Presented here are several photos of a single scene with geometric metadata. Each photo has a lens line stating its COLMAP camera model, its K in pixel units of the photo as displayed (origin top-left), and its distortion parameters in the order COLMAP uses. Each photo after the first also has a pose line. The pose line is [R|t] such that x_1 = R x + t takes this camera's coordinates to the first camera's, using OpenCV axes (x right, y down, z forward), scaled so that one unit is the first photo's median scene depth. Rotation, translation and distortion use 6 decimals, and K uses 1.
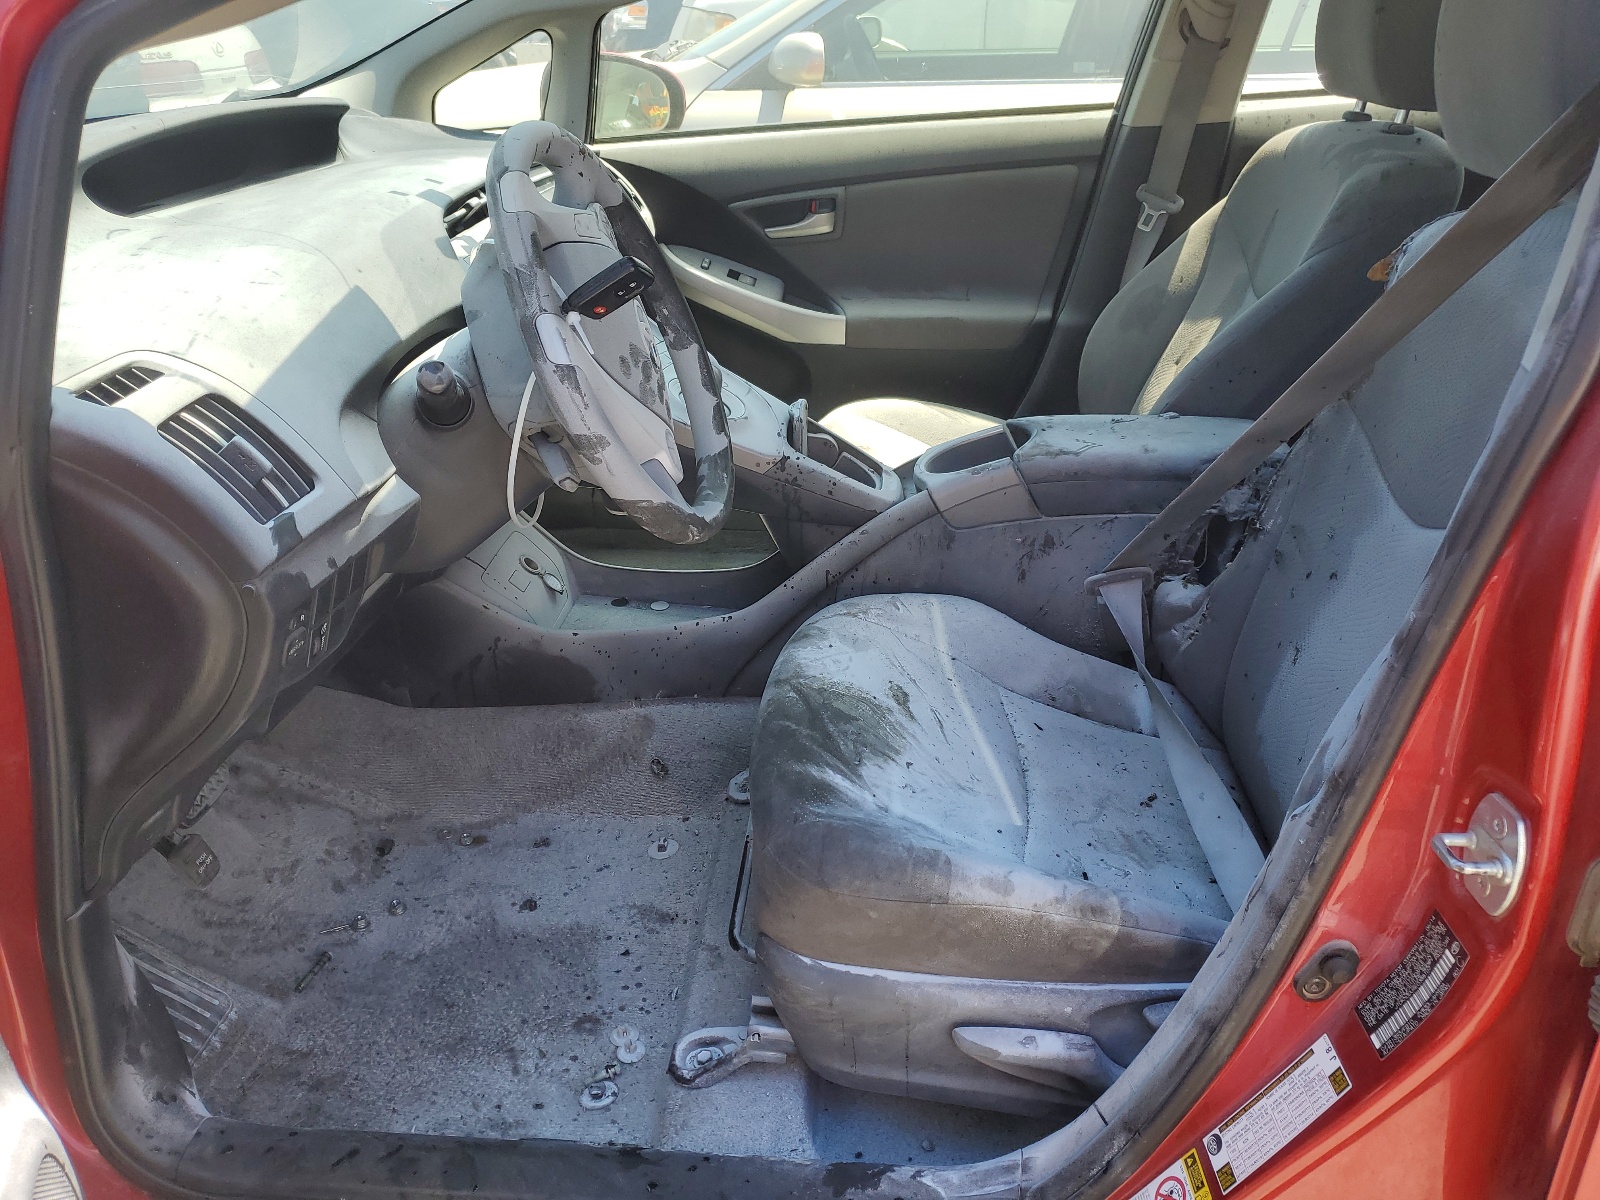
lens RADIAL K [[1172.9, 0, 800.0], [0, 1172.9, 600.0], [0, 0, 1]] dist [0.001525, -0.002091]
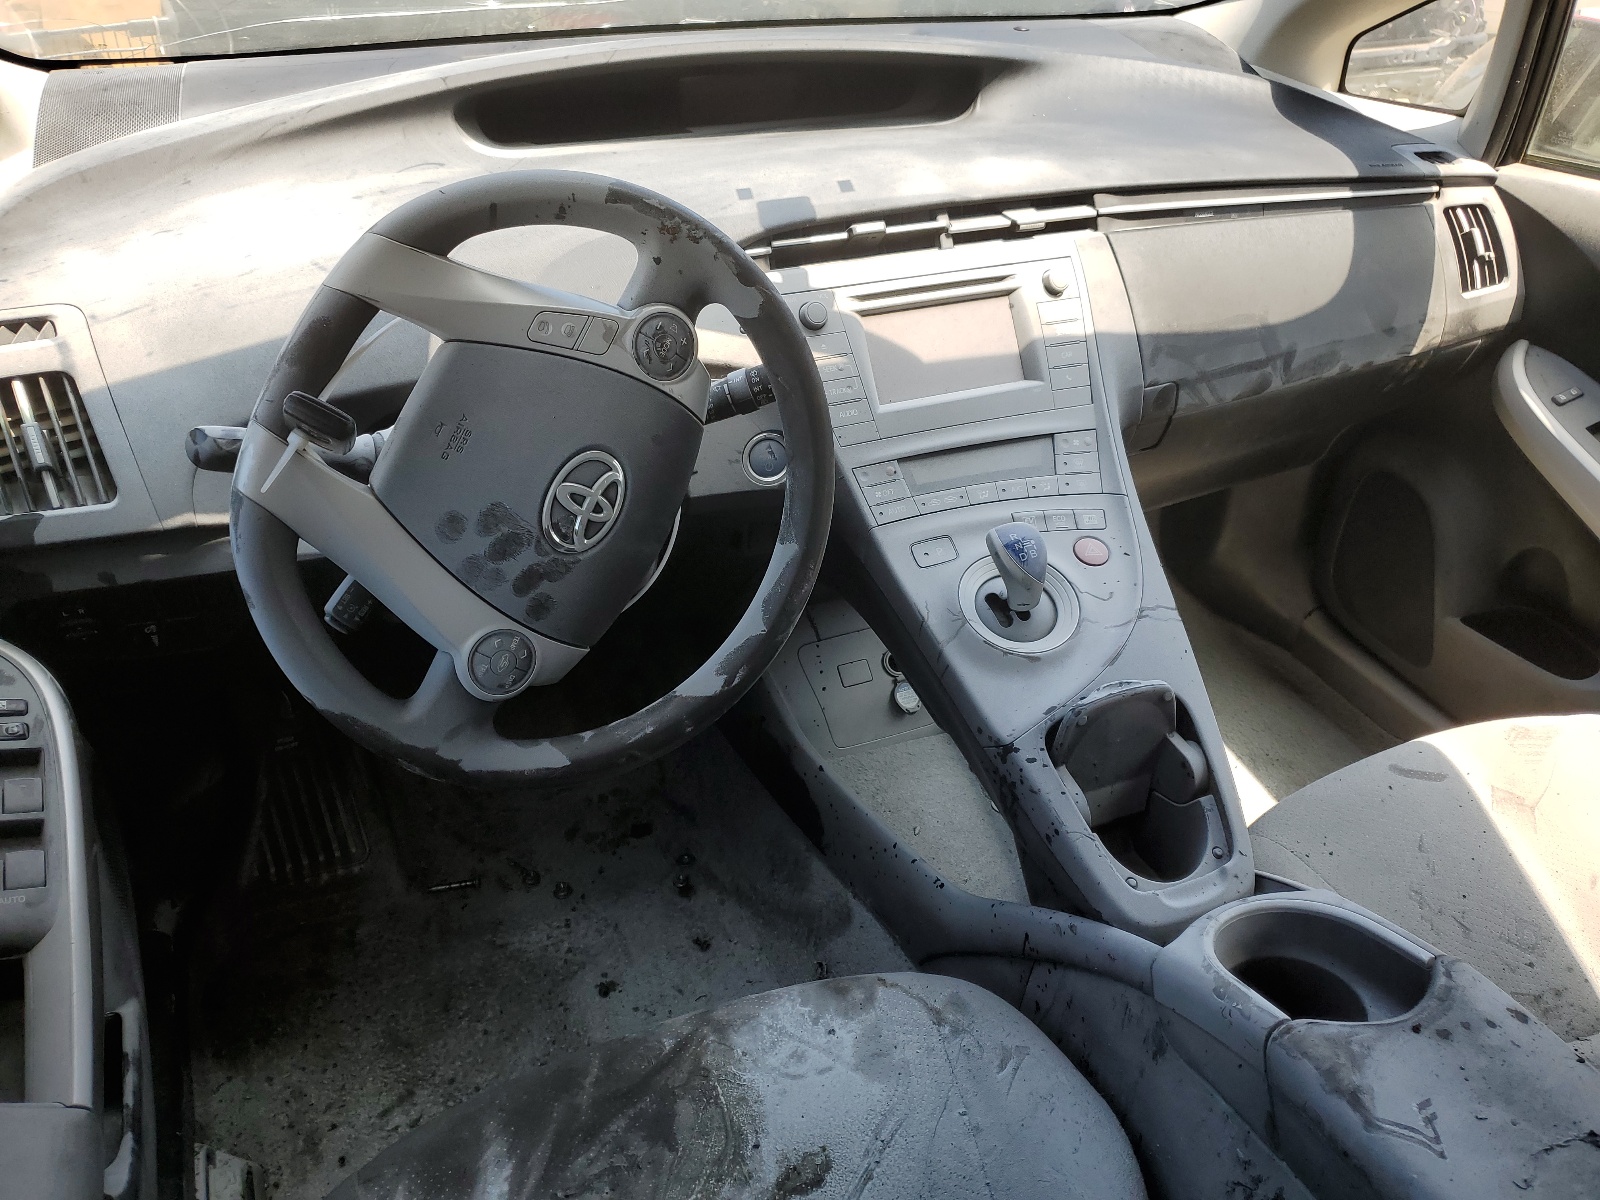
lens RADIAL K [[1200.1, 0, 800.0], [0, 1200.1, 600.0], [0, 0, 1]] dist [-0.007357, -0.001814]
pose [[0.488566, 0.500232, -0.714893, 0.397436], [-0.429644, 0.851044, 0.301878, -0.379514], [0.759414, 0.159662, 0.630713, 0.572060]]
